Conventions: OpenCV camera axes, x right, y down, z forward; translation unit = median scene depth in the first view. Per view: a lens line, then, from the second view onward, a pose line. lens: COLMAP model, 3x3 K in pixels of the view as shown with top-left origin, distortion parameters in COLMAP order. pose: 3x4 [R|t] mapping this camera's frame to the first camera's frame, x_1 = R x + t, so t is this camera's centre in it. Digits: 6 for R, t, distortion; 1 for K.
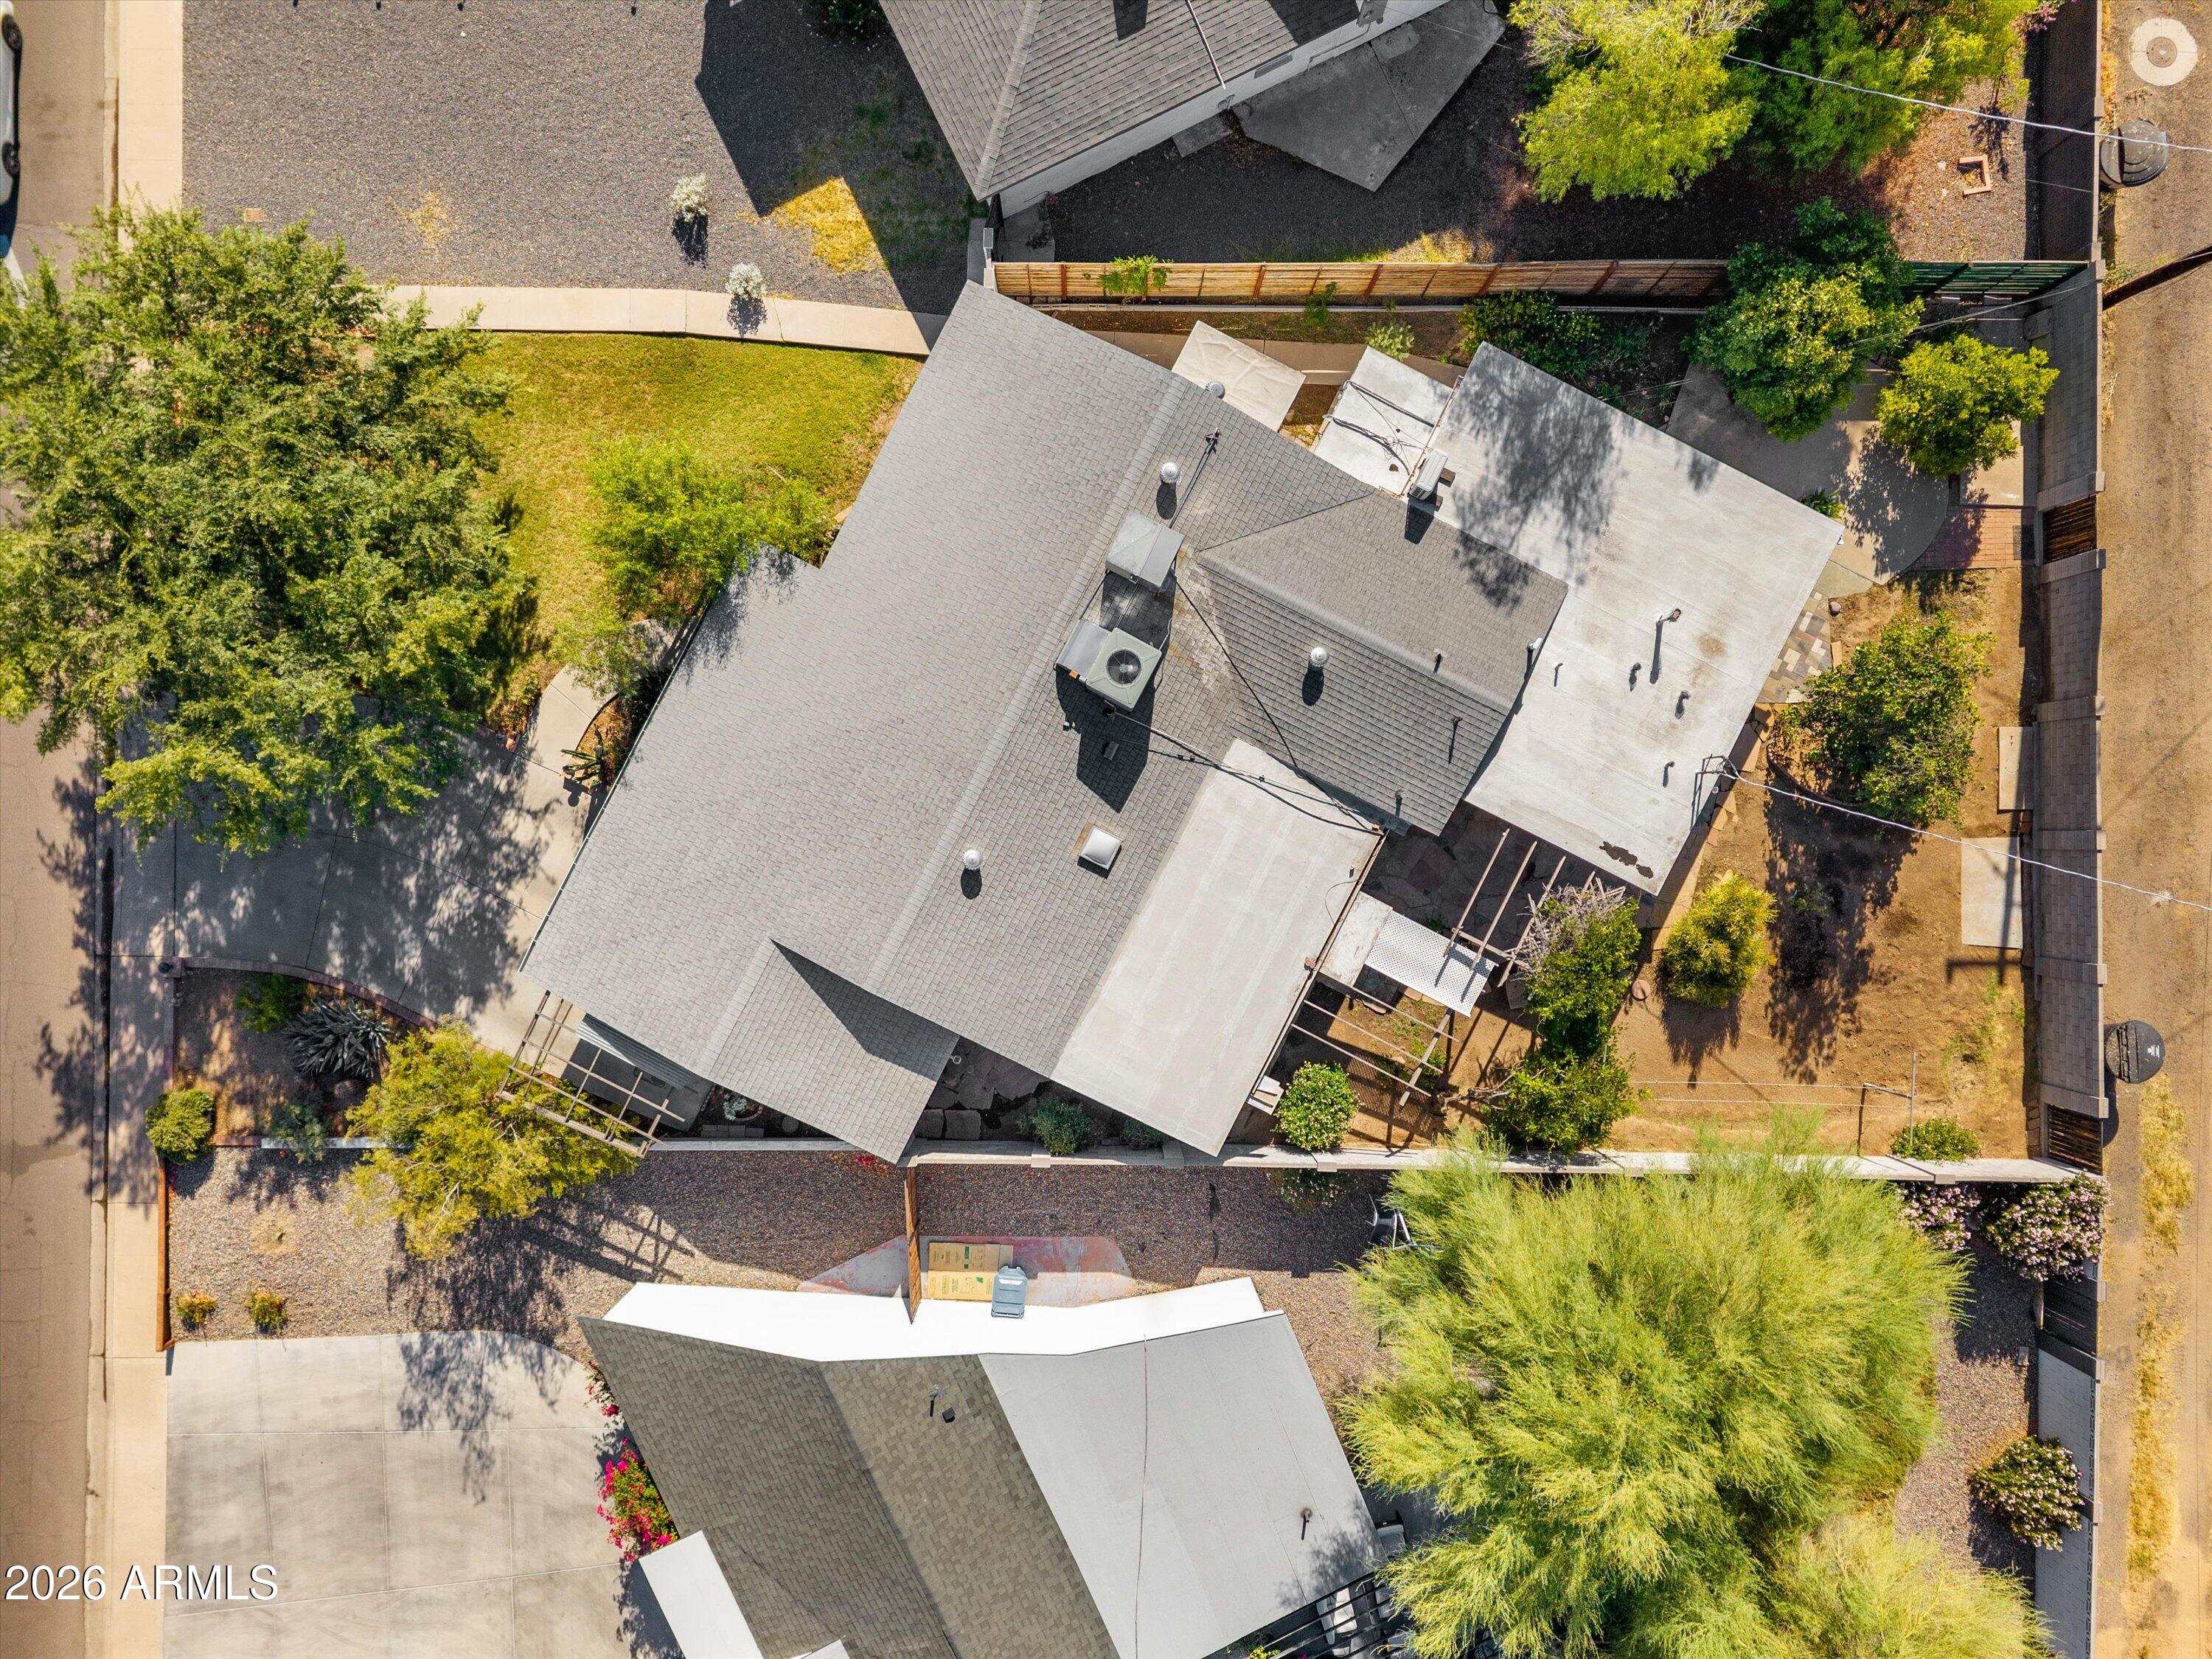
lens RADIAL K [[1485.9, 0, 1097.7], [0, 1485.9, 841.3], [0, 0, 1]] dist [0.024153, -0.014406]
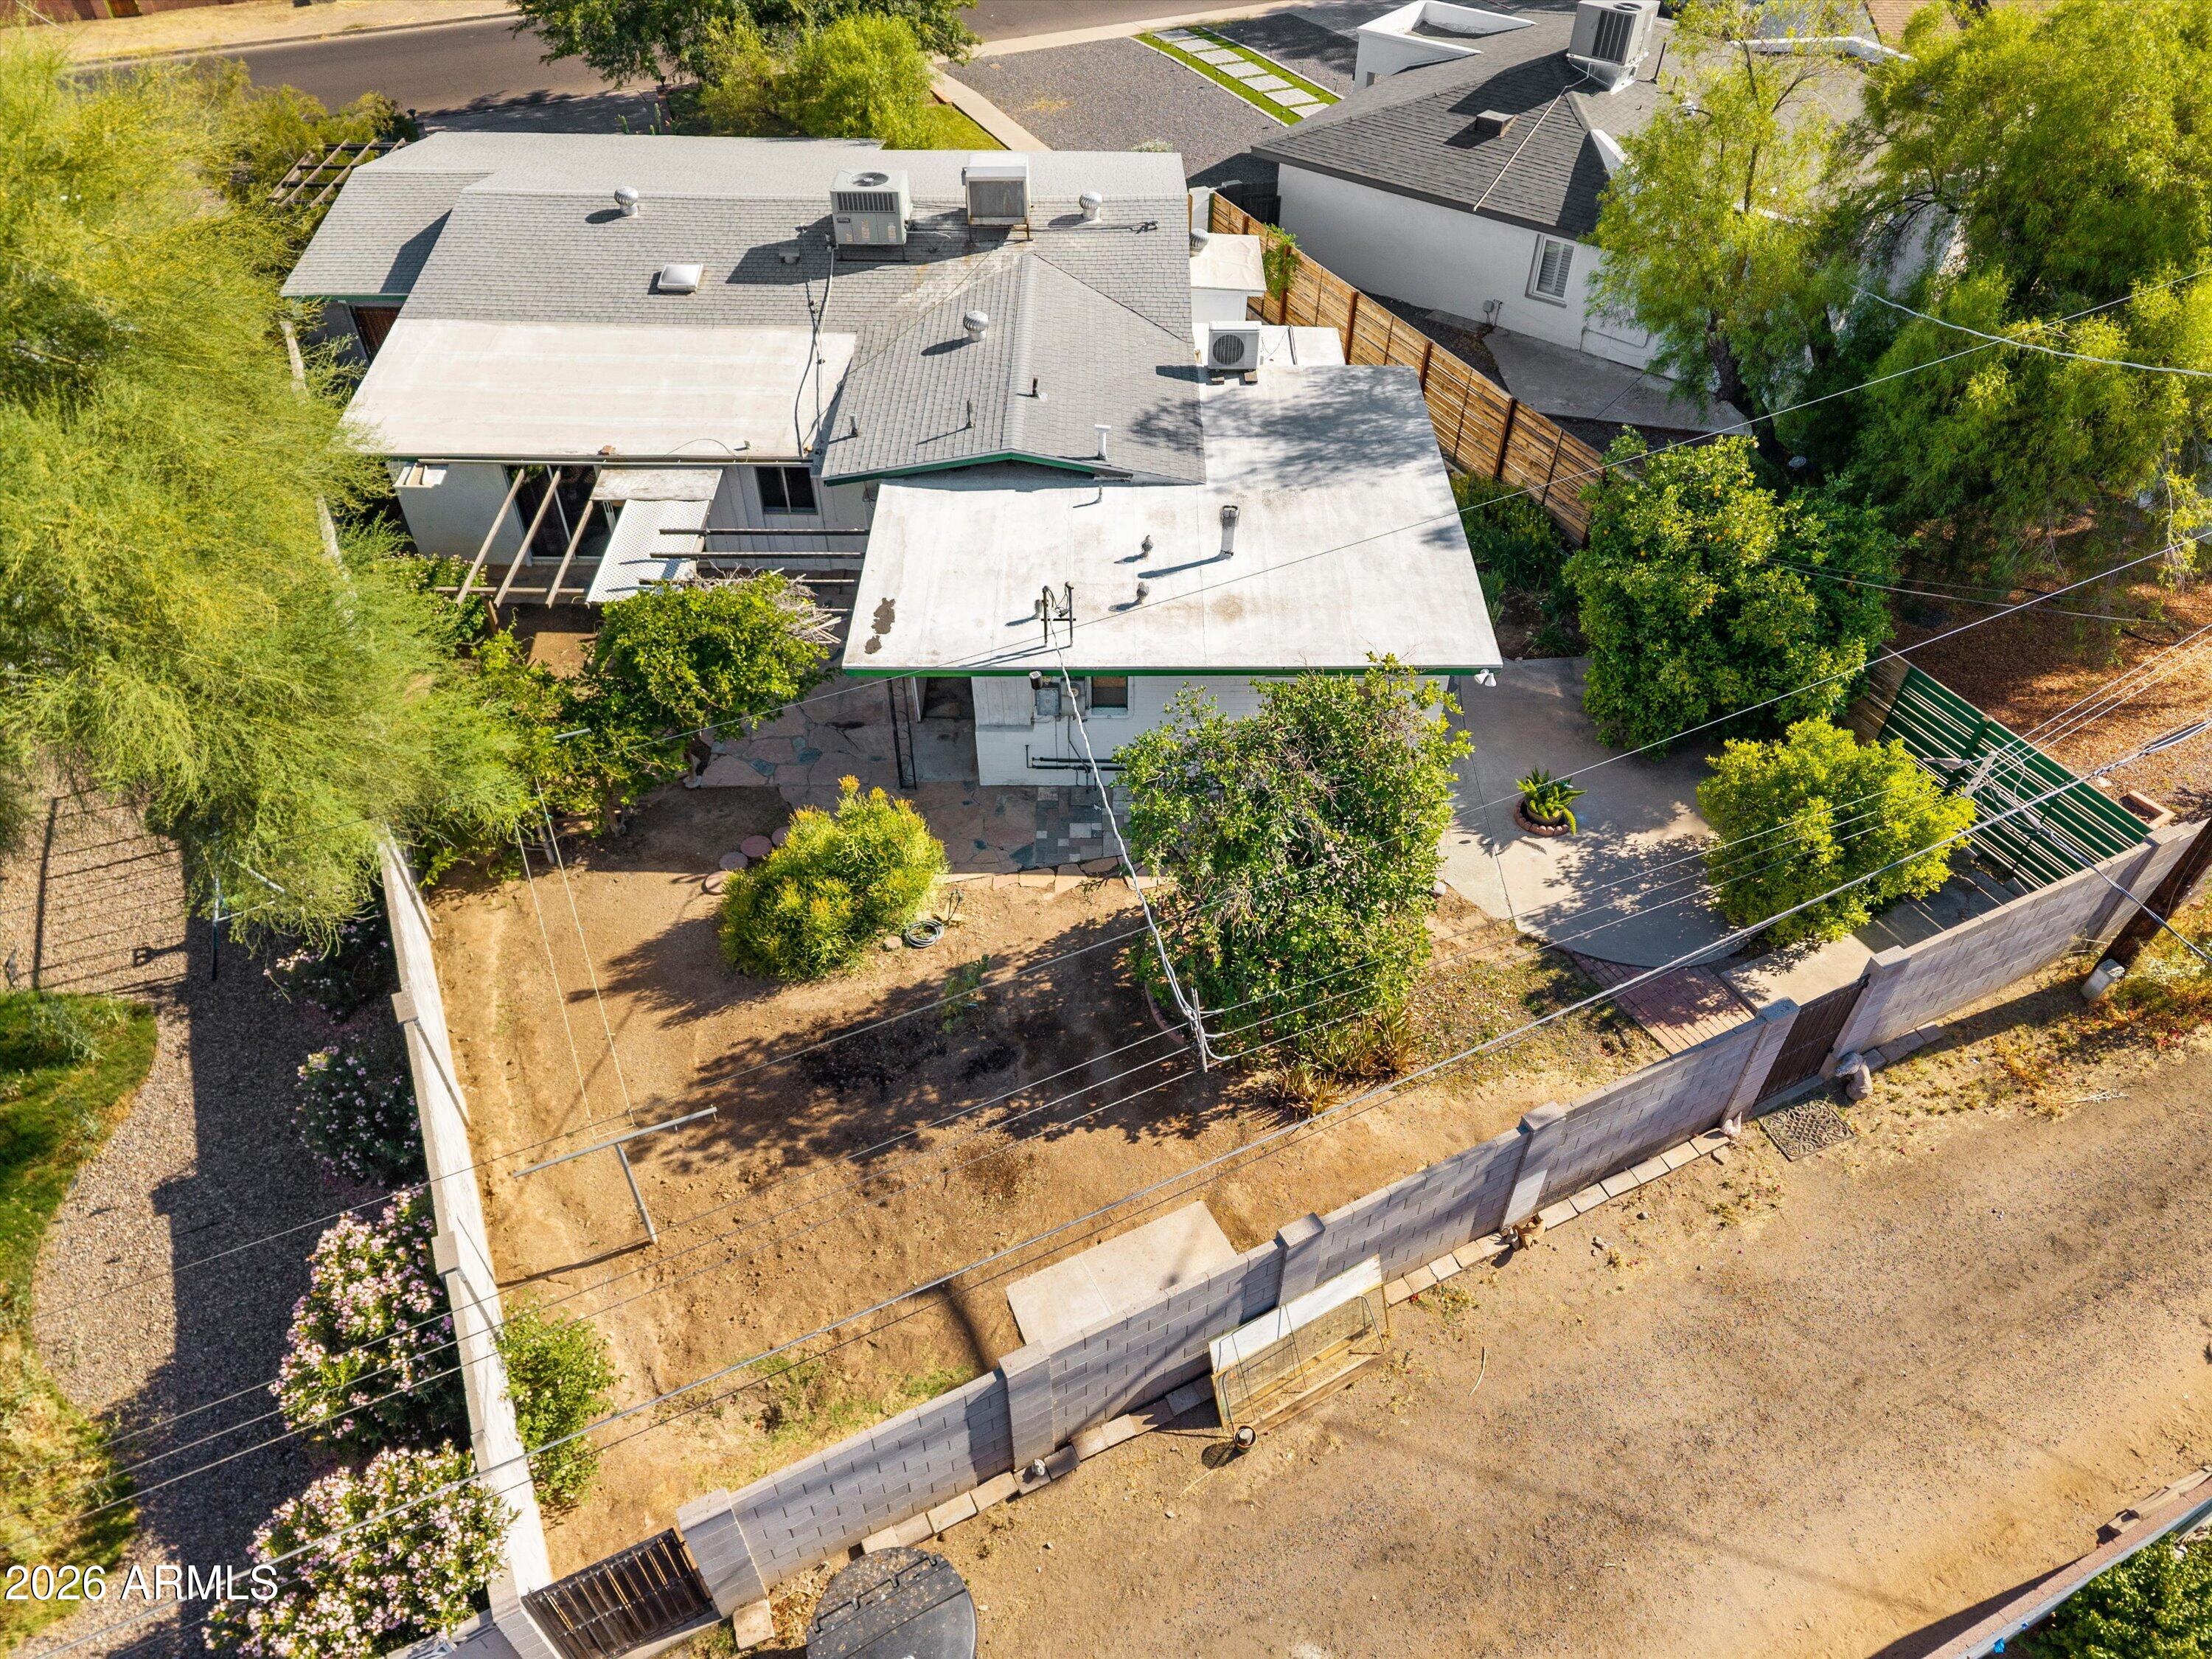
lens RADIAL K [[1485.9, 0, 1103.9], [0, 1485.9, 831.2], [0, 0, 1]] dist [0.024153, -0.014406]
pose [[0.440377, 0.612476, -0.656461, 0.810840], [-0.897785, 0.294649, -0.327358, 0.150283], [-0.007073, 0.733522, 0.679629, 0.582277]]
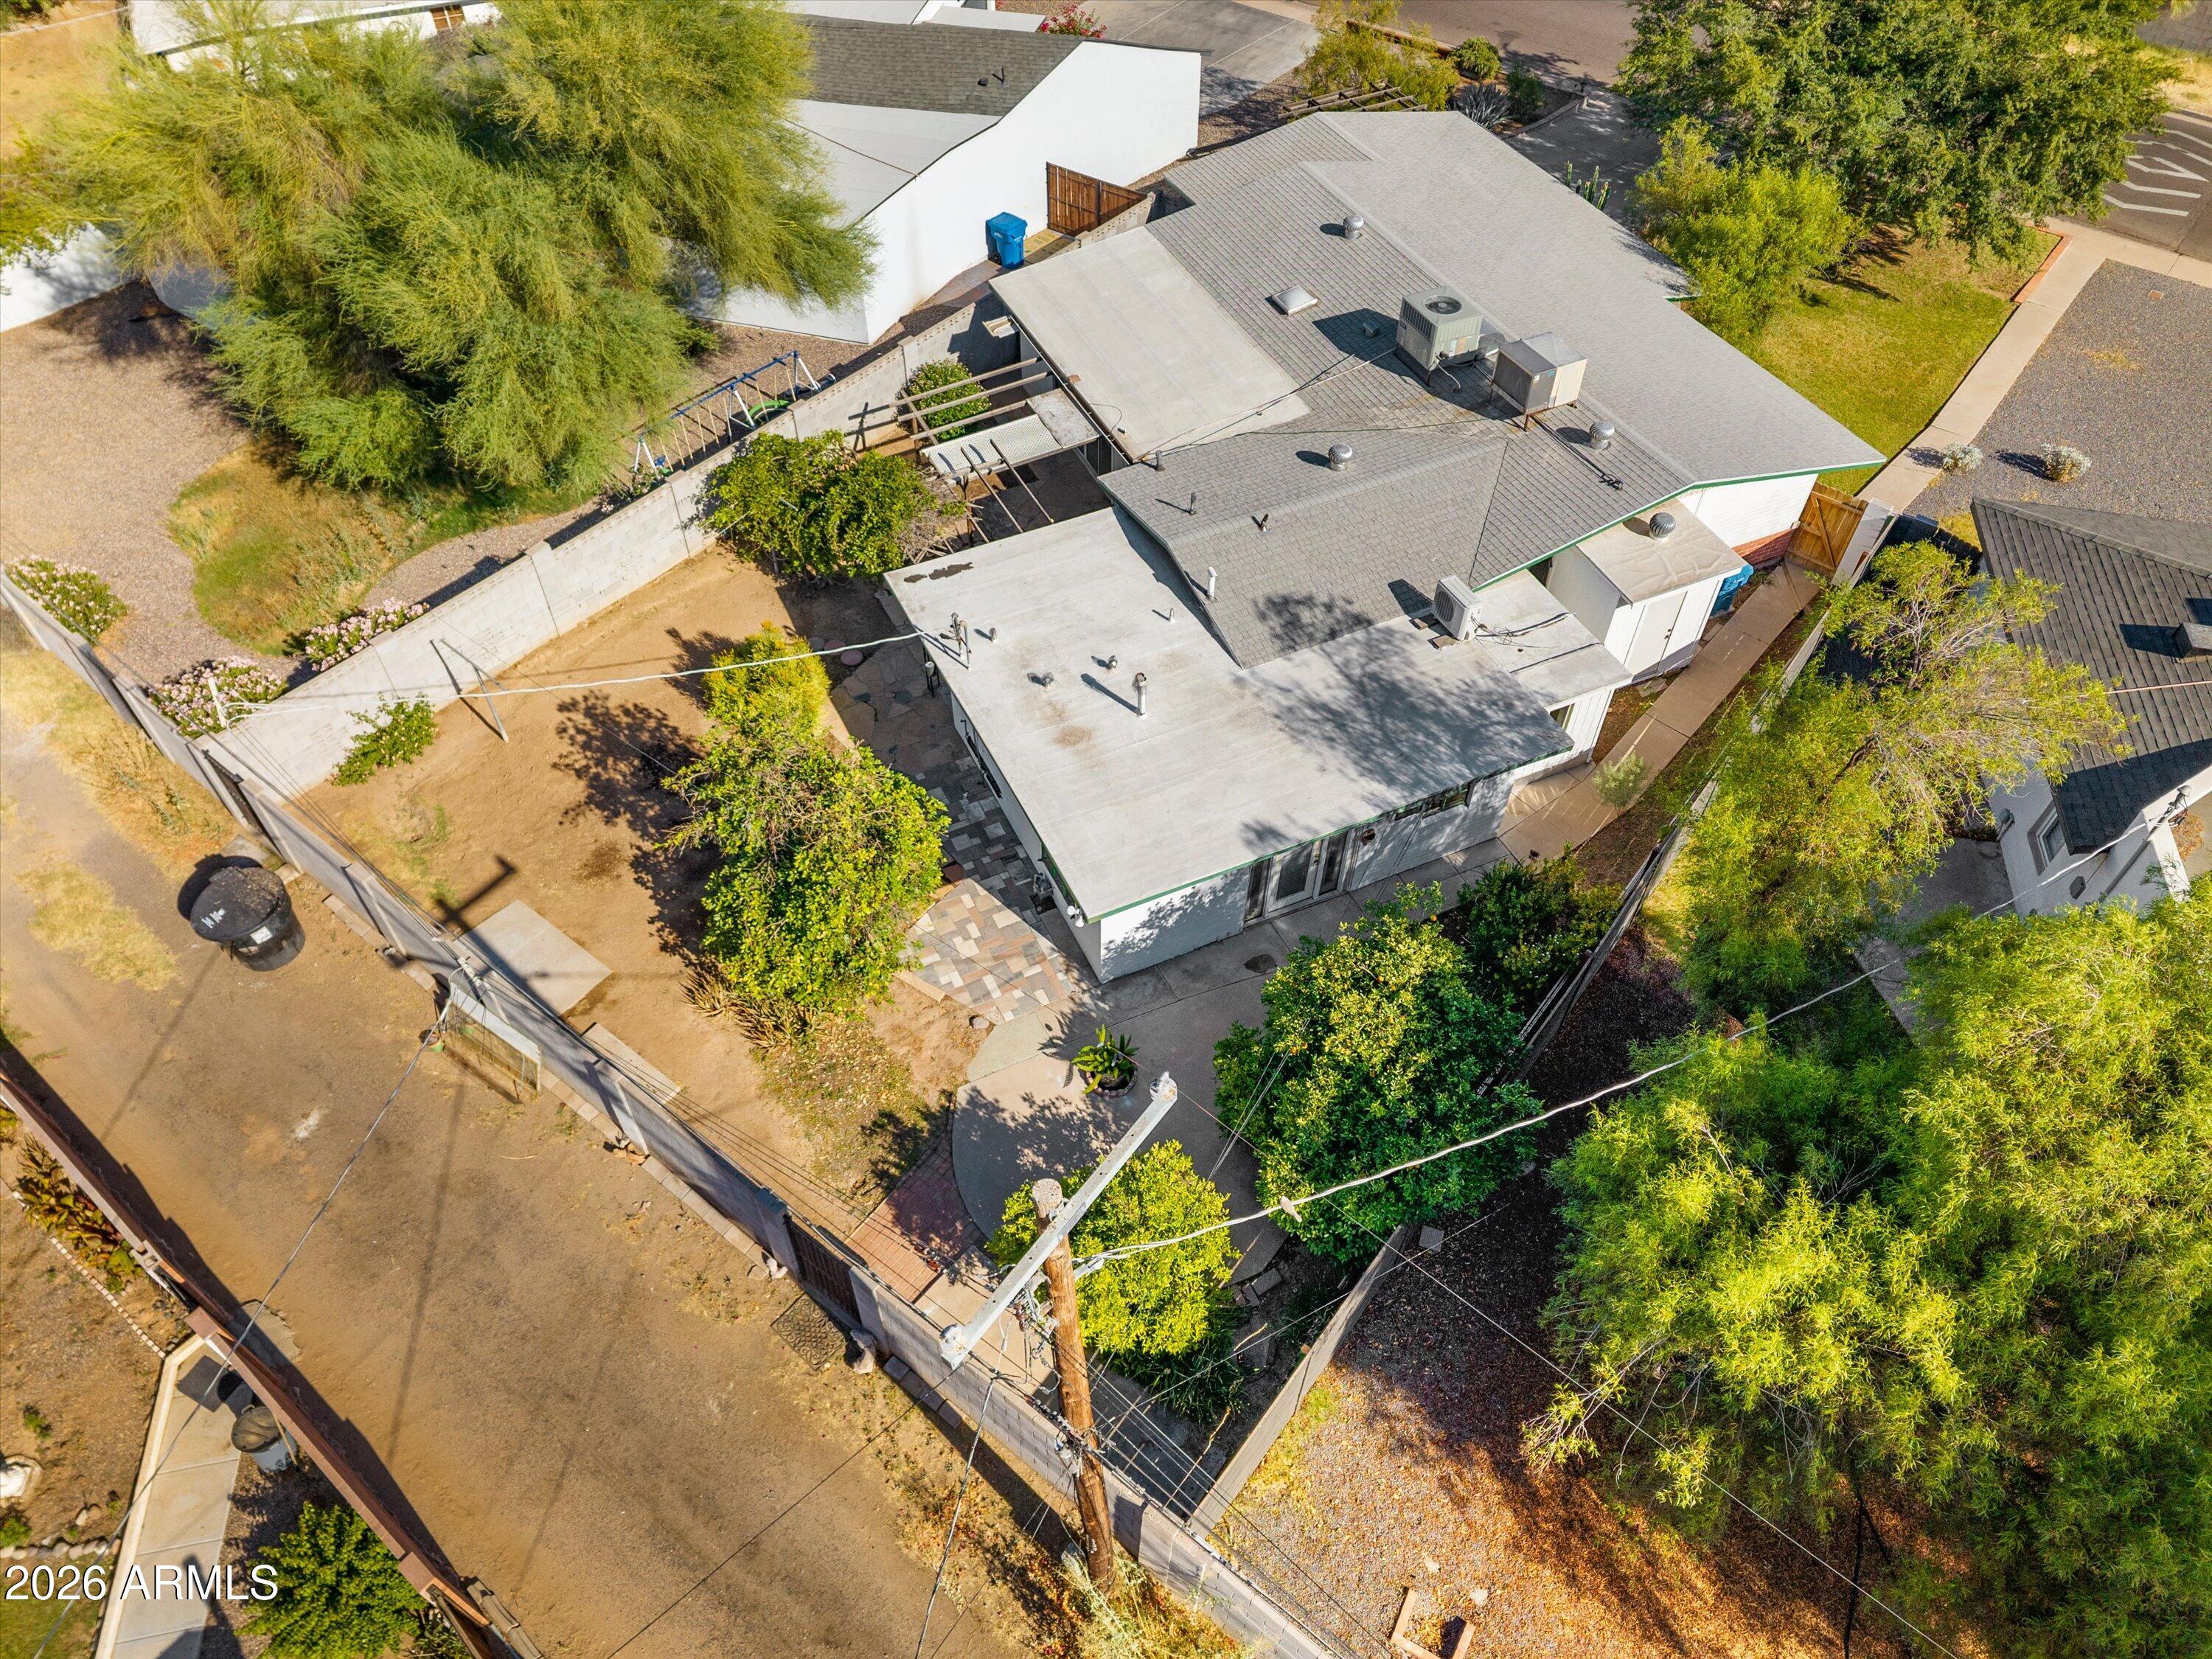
lens RADIAL K [[1485.9, 0, 1100.9], [0, 1485.9, 807.5], [0, 0, 1]] dist [0.024153, -0.014406]
pose [[-0.617283, 0.577083, -0.534730, 0.767828], [-0.786634, -0.463938, 0.407393, -0.433328], [-0.012982, 0.672114, 0.740334, 0.428165]]
